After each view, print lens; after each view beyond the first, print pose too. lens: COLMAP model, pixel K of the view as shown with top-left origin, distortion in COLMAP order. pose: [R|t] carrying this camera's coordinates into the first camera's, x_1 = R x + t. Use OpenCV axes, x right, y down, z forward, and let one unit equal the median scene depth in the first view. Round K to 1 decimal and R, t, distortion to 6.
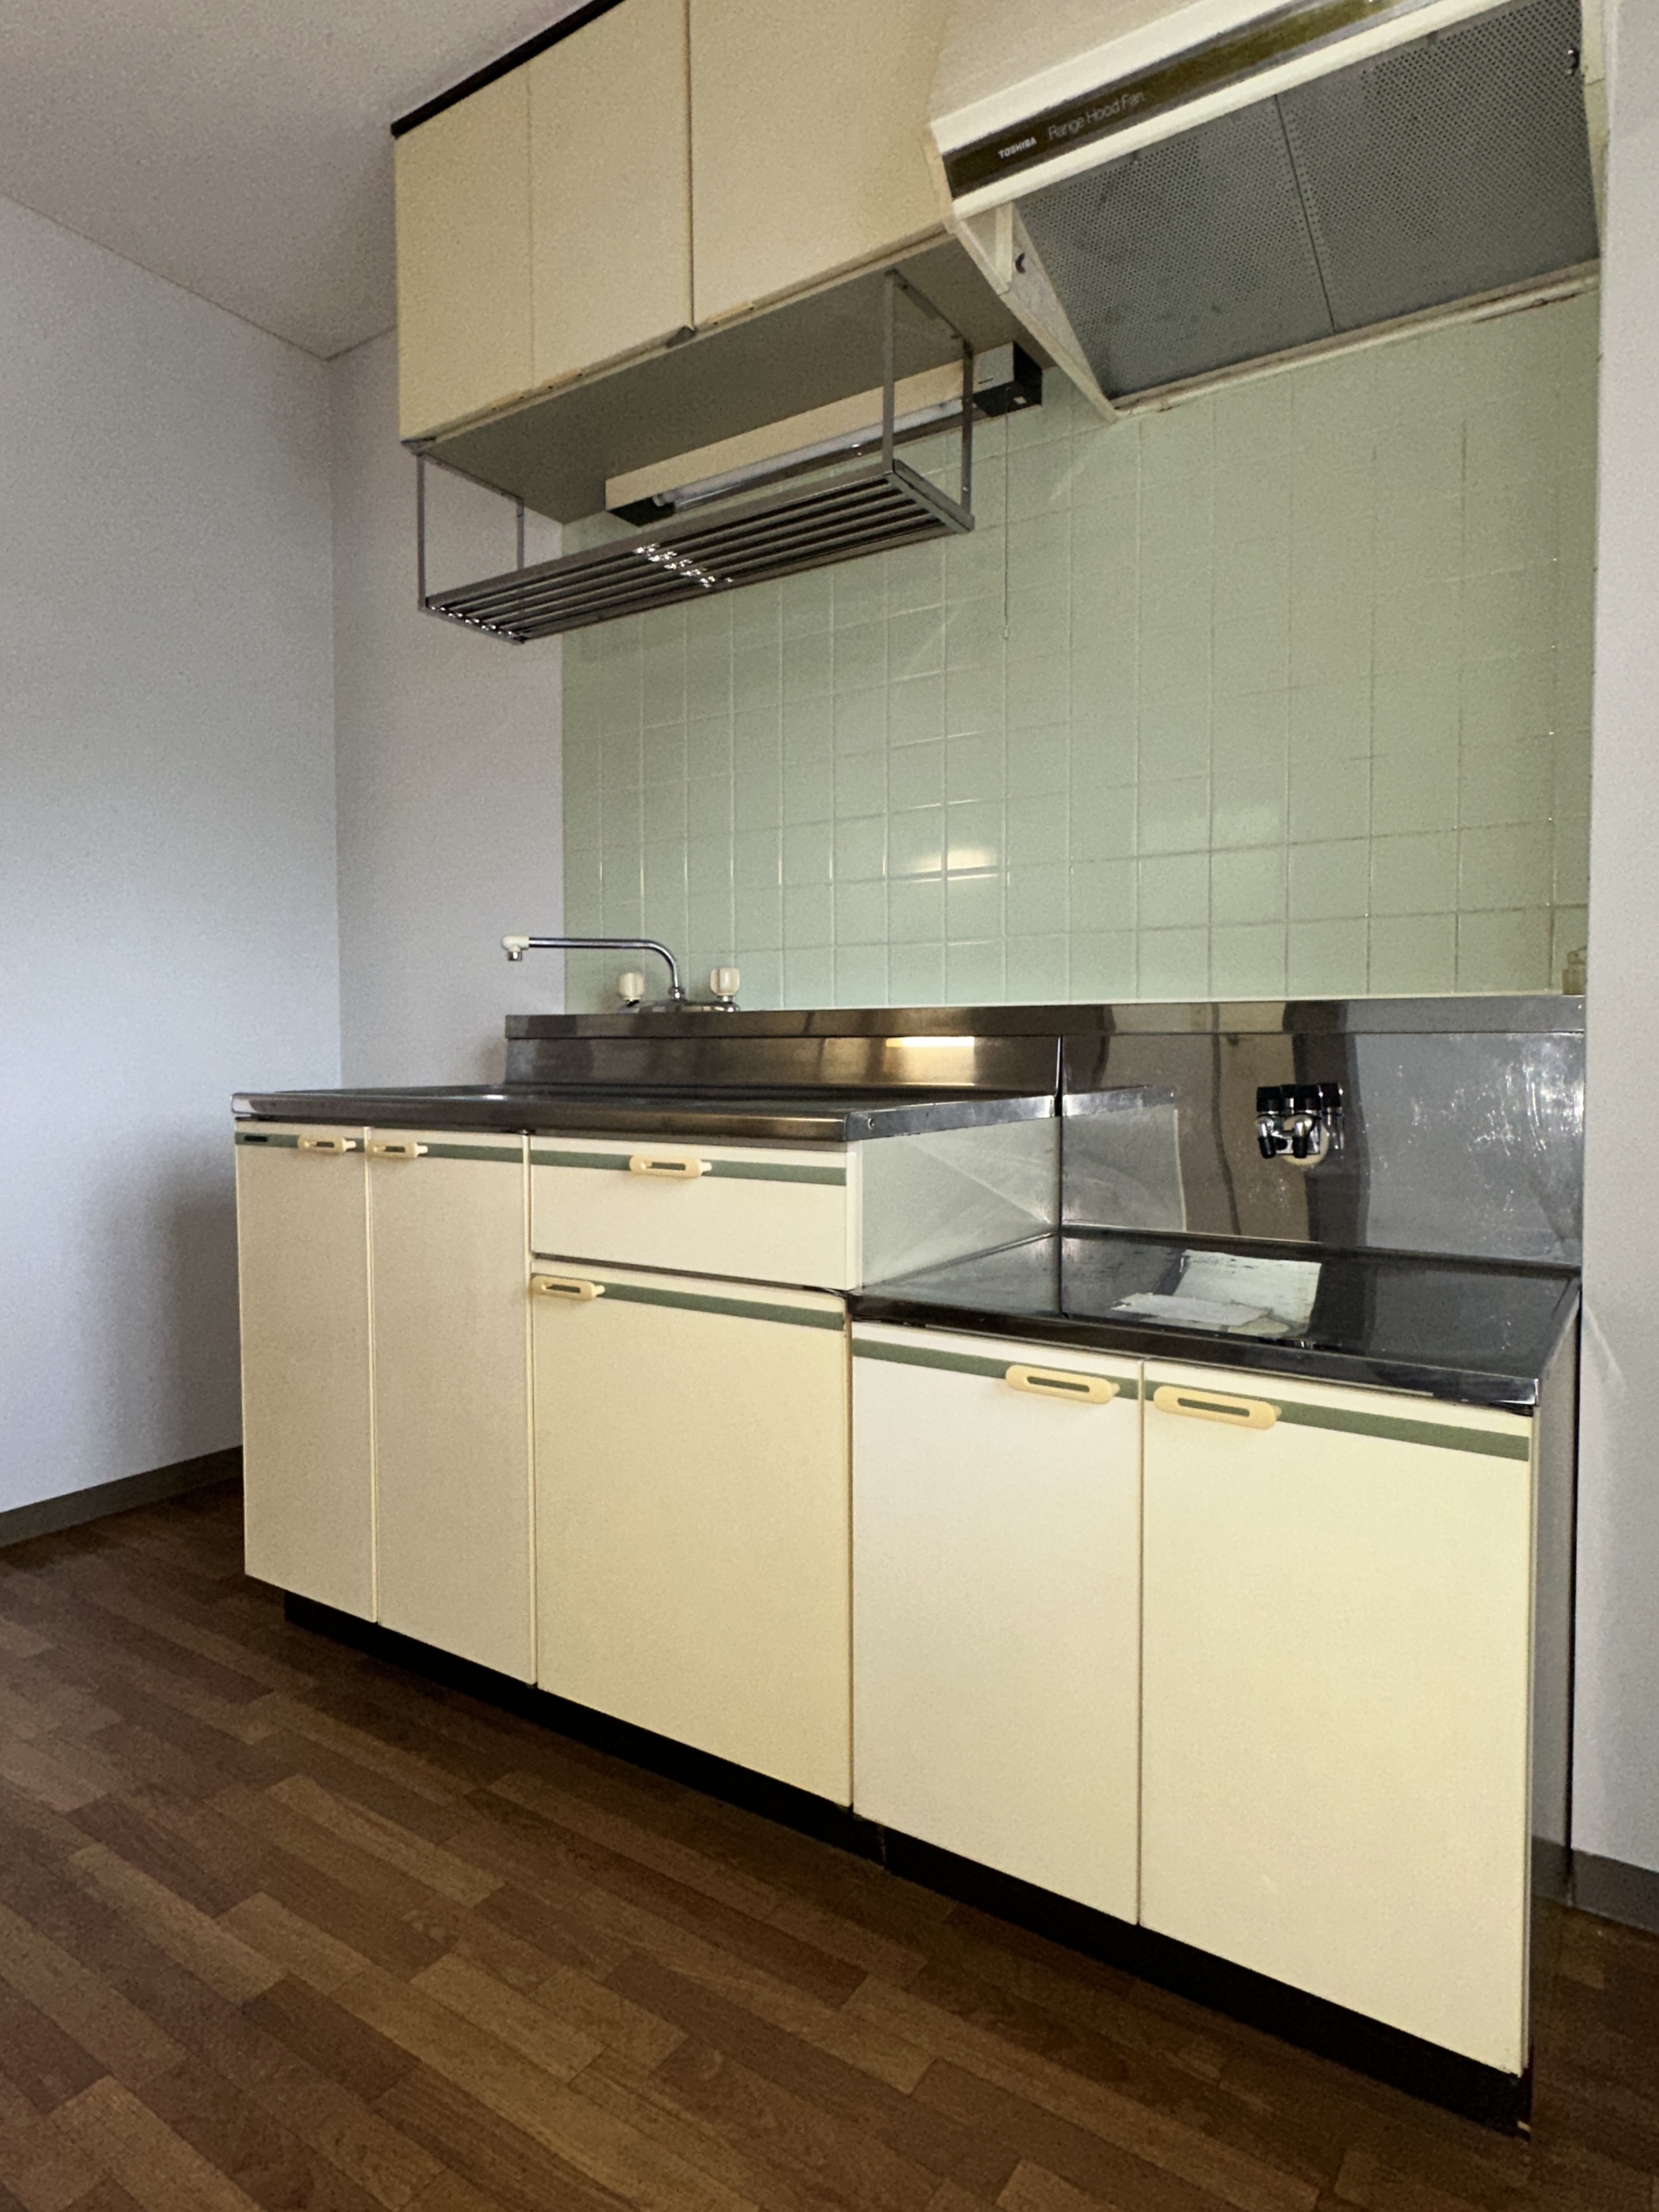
lens RADIAL K [[1283.8, 0, 837.1], [0, 1283.8, 1105.2], [0, 0, 1]] dist [-0.004977, 0.005868]
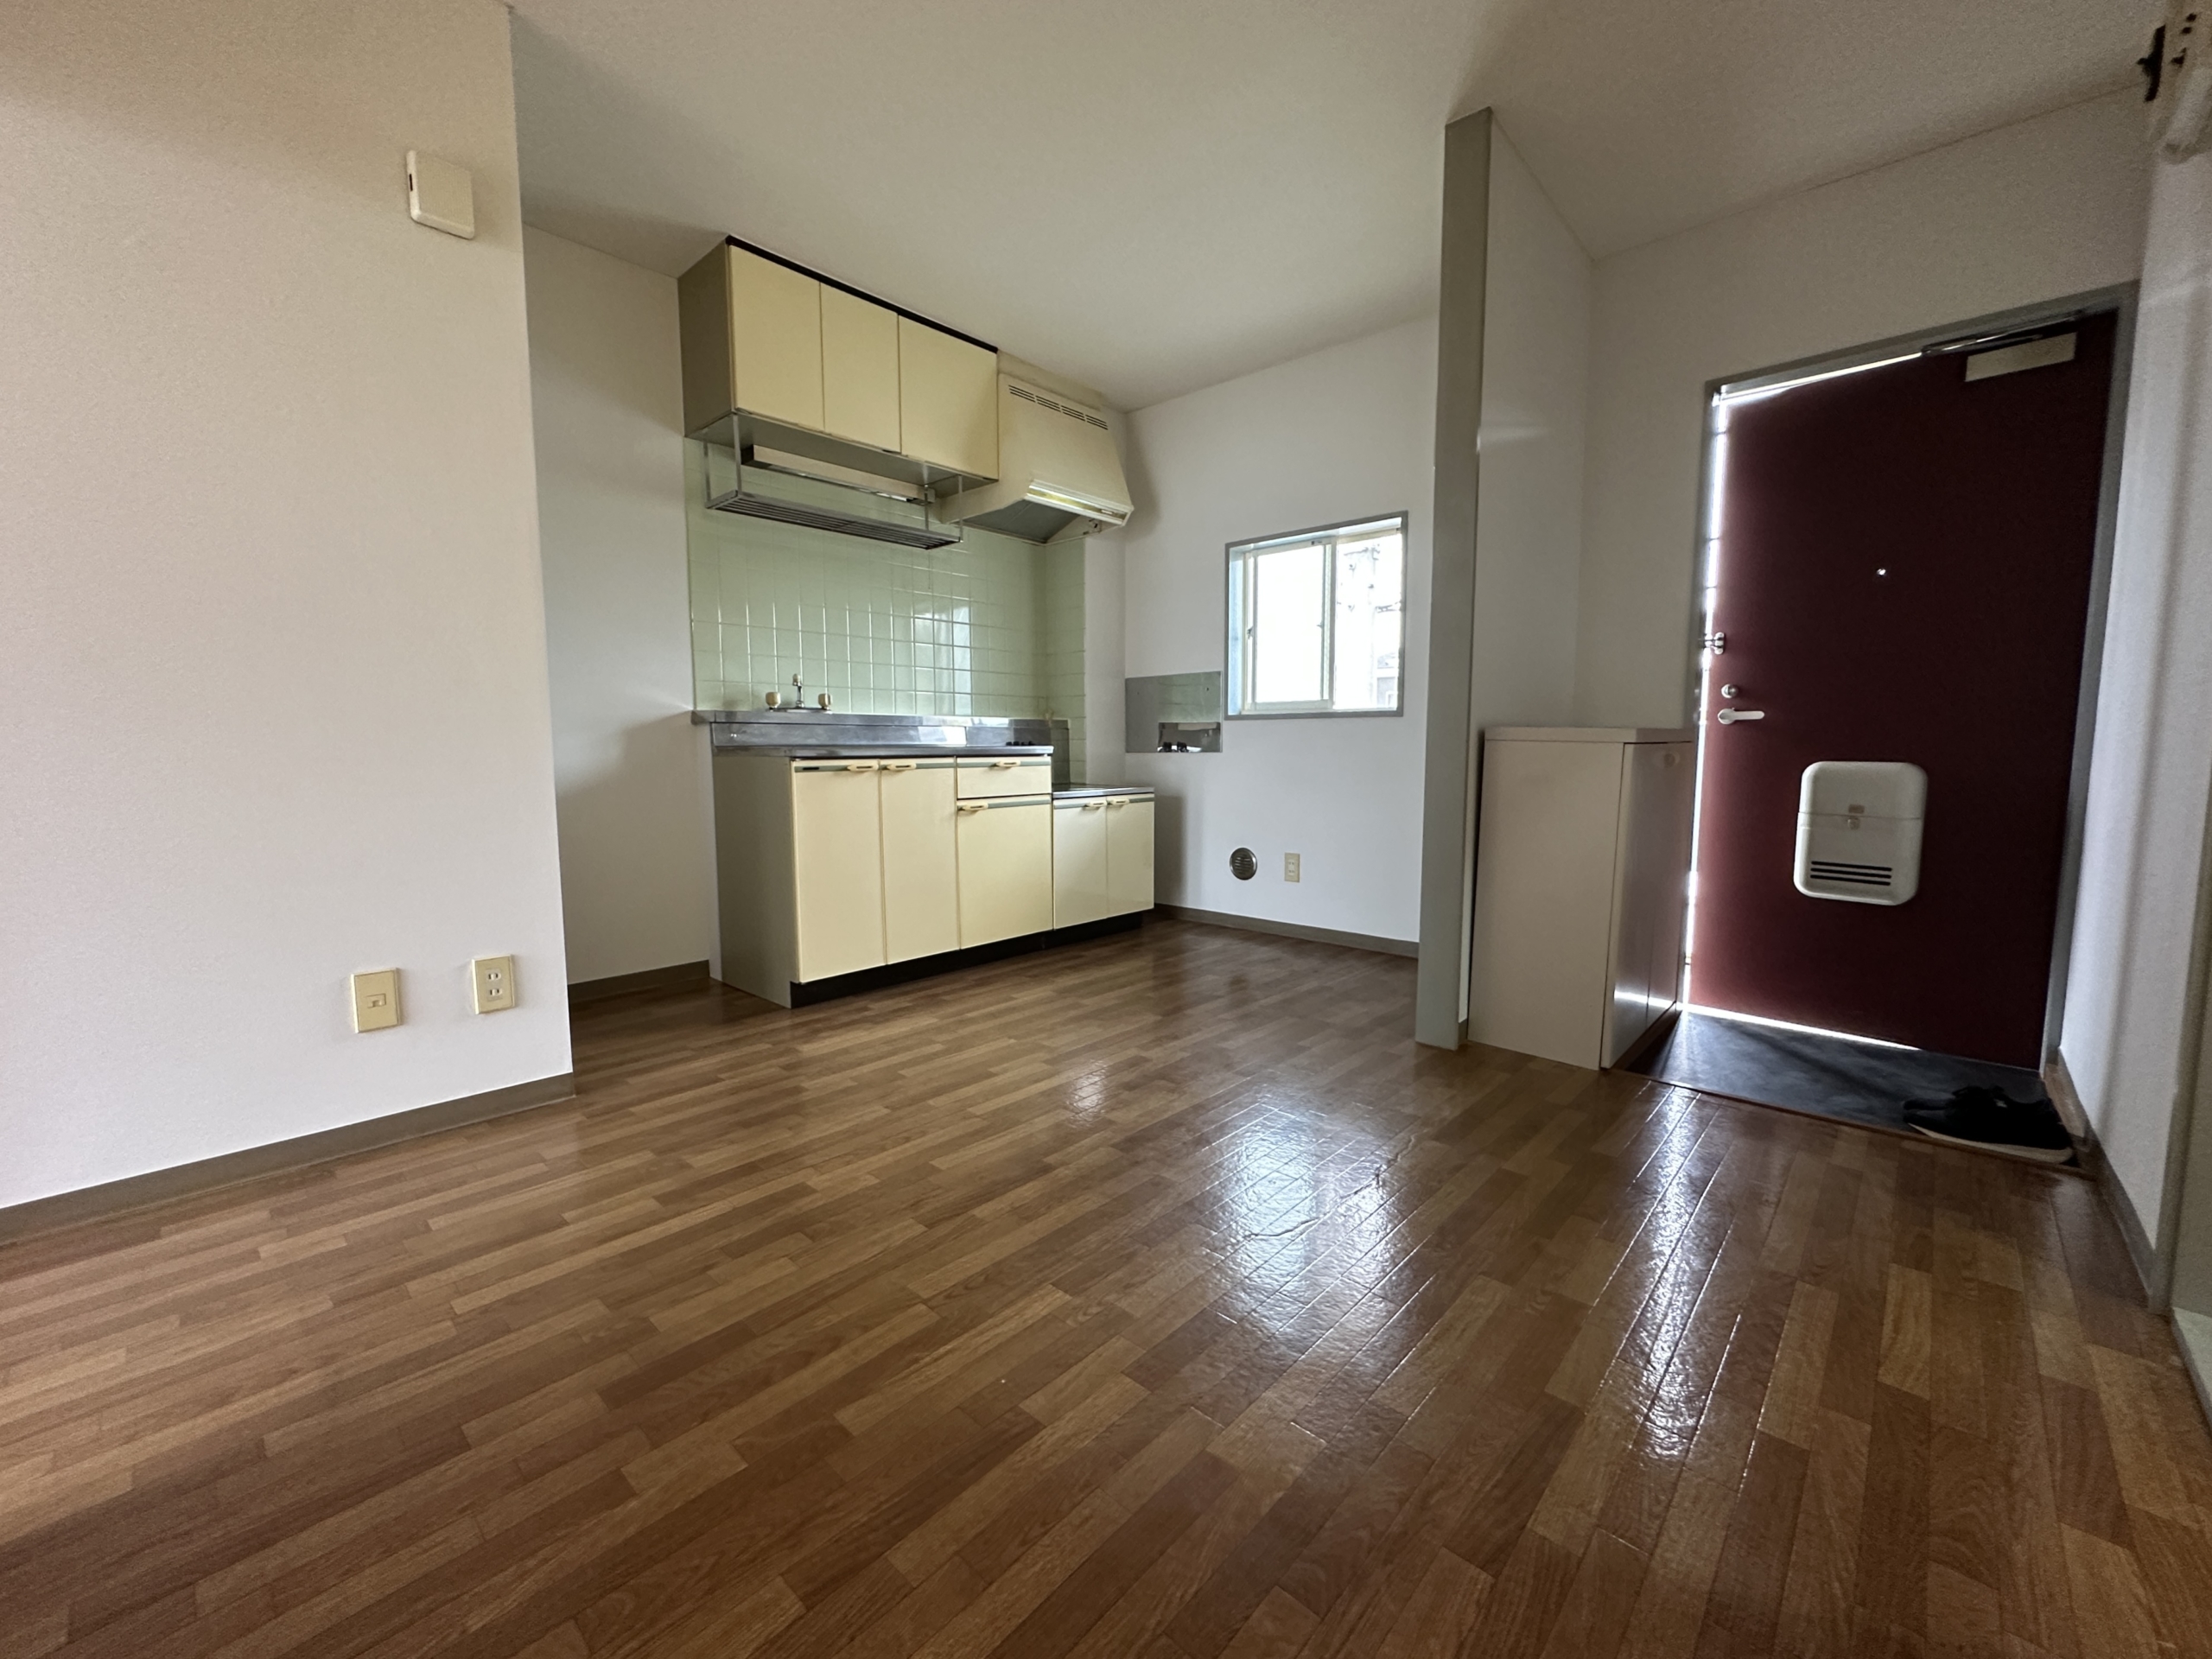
lens RADIAL K [[885.4, 0, 1103.7], [0, 885.4, 826.5], [0, 0, 1]] dist [-0.002570, 0.001337]
pose [[0.167730, -0.093641, 0.981376, -2.425454], [0.041087, 0.995278, 0.087946, 0.016006], [-0.984976, 0.025571, 0.170785, 0.377237]]
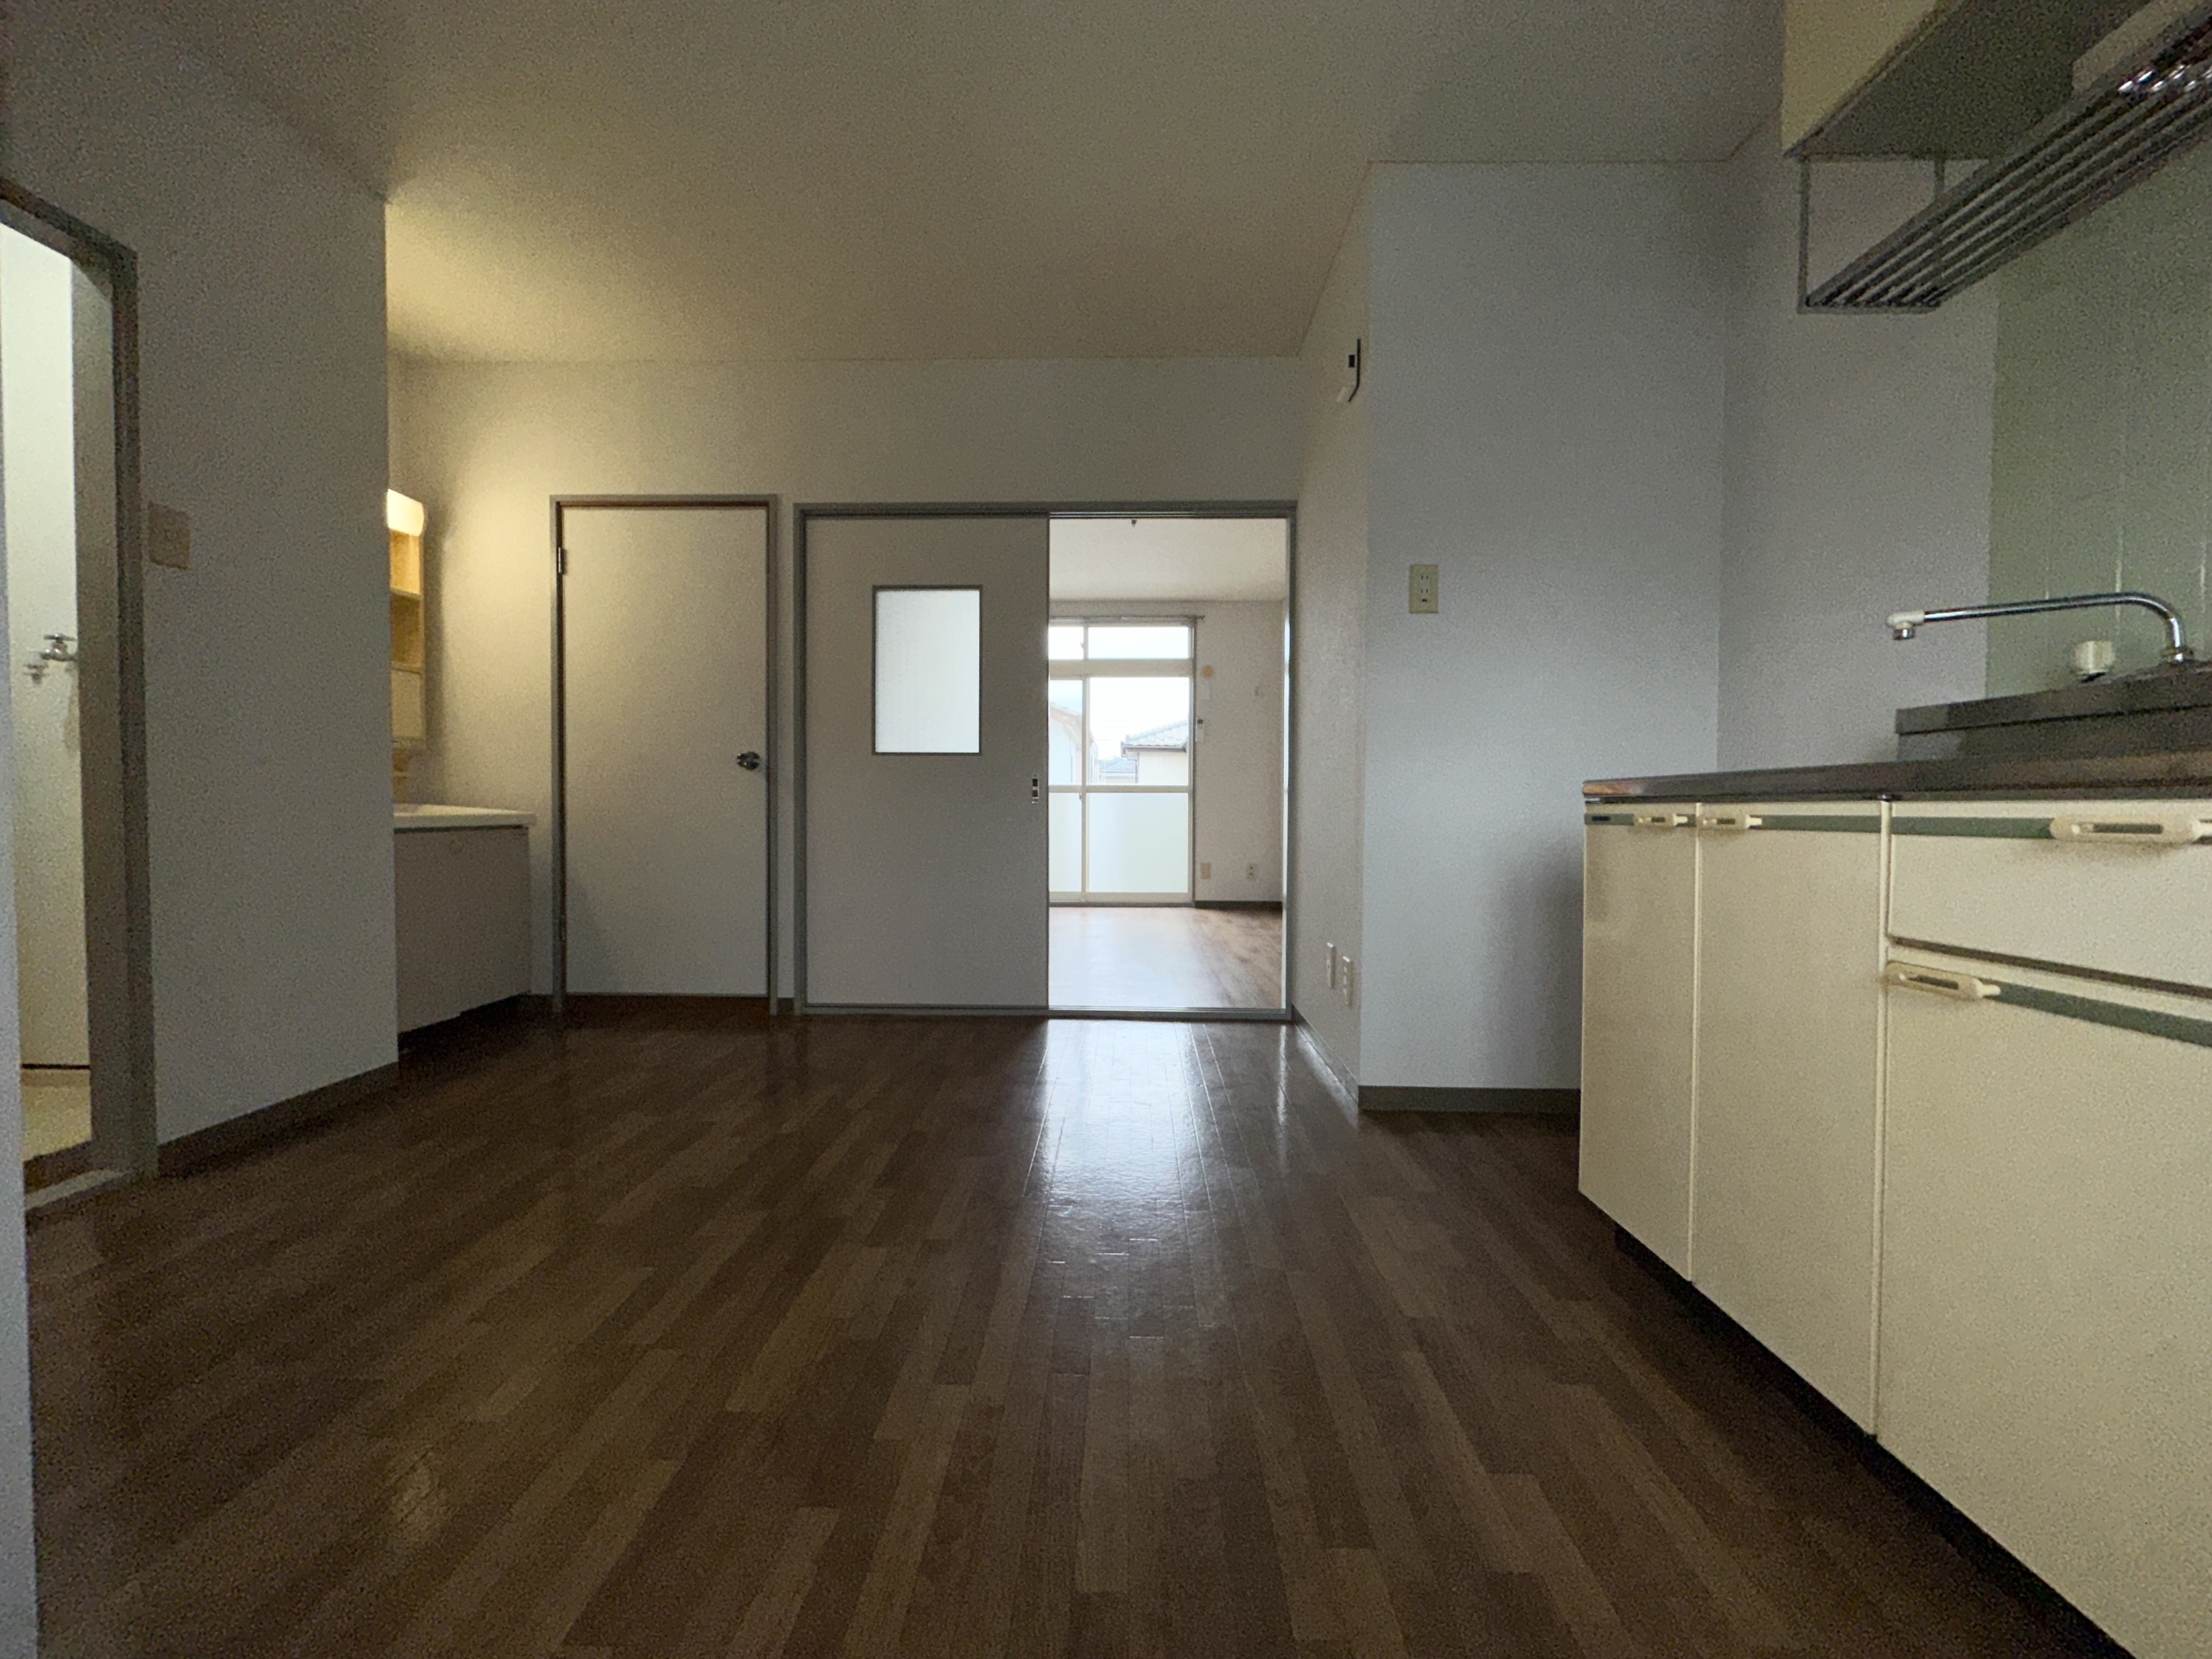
lens RADIAL K [[885.4, 0, 1098.3], [0, 885.4, 832.2], [0, 0, 1]] dist [-0.002570, 0.001337]
pose [[0.522118, 0.024343, -0.852526, -0.010220], [-0.043406, 0.999056, 0.001943, 0.075004], [0.851768, 0.035990, 0.522682, 0.258666]]
